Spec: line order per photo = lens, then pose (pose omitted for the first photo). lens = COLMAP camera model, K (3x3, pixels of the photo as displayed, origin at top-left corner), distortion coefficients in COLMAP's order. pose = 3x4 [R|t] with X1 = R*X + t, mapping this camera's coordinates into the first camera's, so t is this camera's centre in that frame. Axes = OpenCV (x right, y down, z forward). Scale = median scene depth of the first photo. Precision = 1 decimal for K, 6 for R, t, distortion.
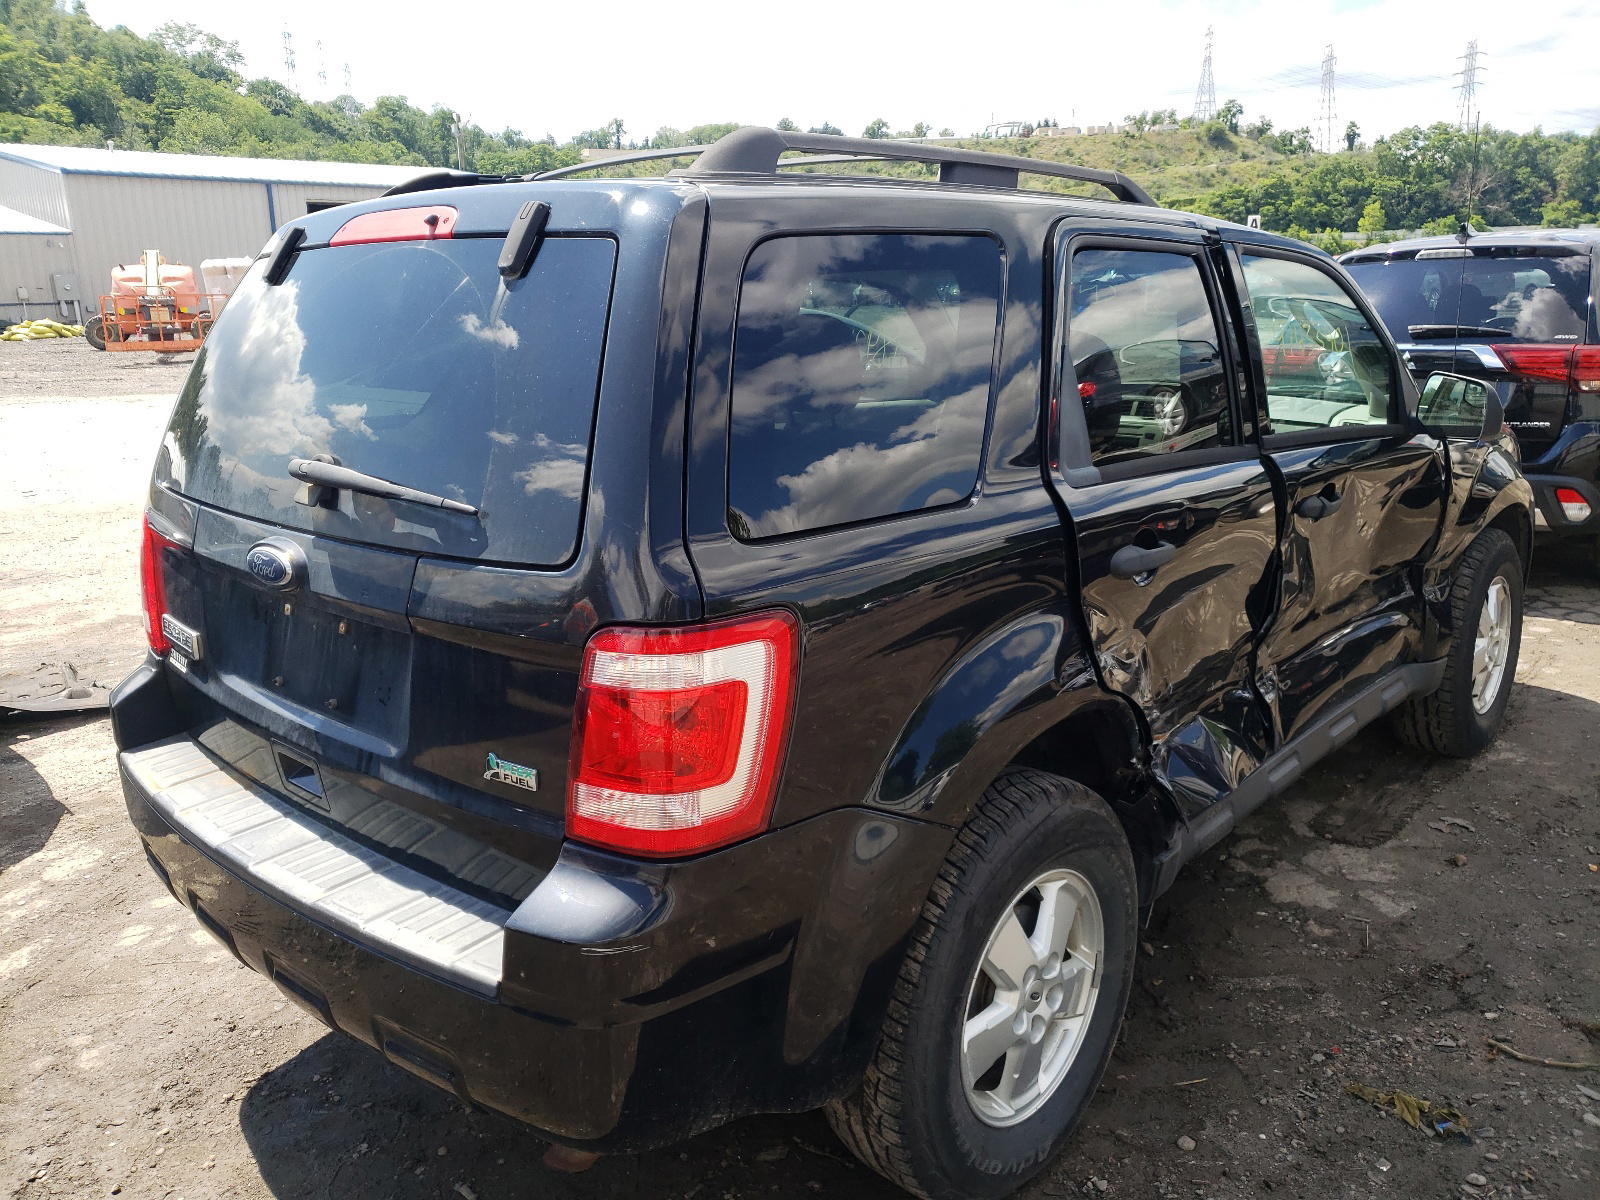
lens RADIAL K [[1250.7, 0, 800.0], [0, 1250.7, 600.0], [0, 0, 1]] dist [-0.001693, 0.039741]
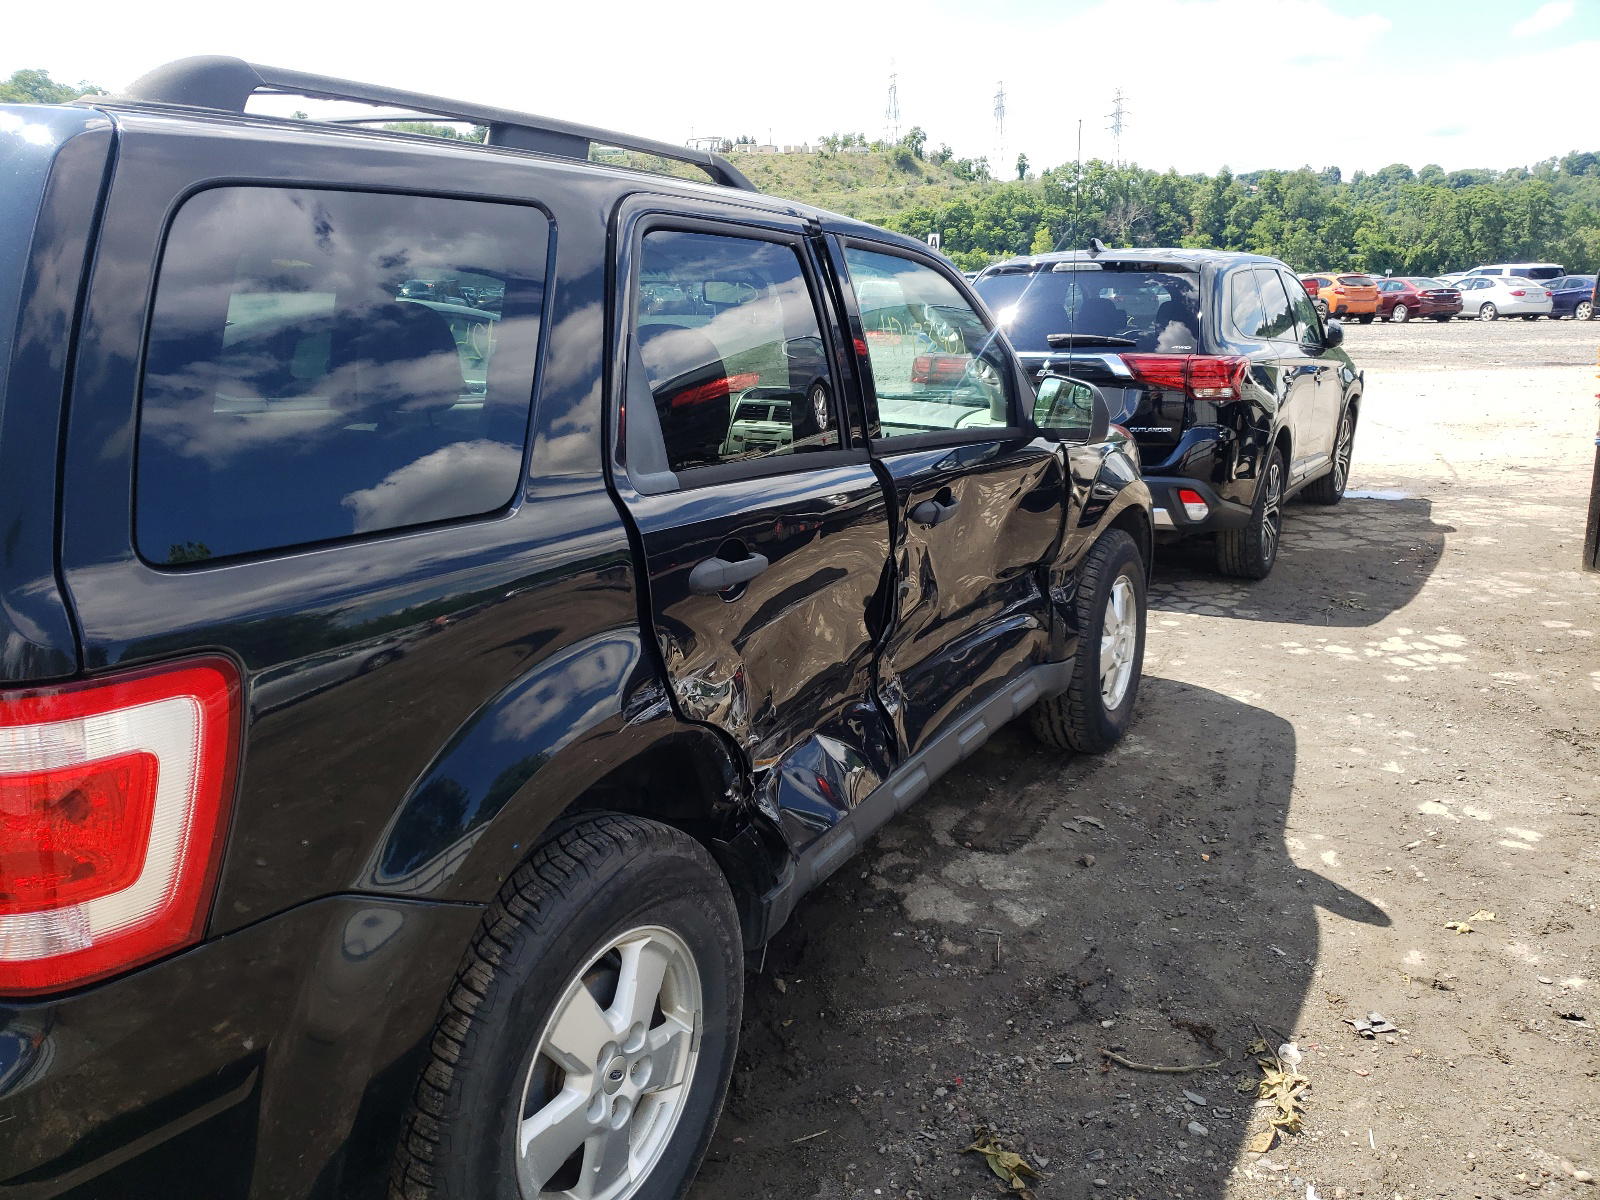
lens RADIAL K [[1234.8, 0, 800.0], [0, 1234.8, 600.0], [0, 0, 1]] dist [0.079498, -0.186041]
pose [[0.974468, -0.033177, 0.222064, 0.095920], [0.034701, 0.999393, -0.002961, -0.006581], [-0.221831, 0.010591, 0.975028, 0.086928]]
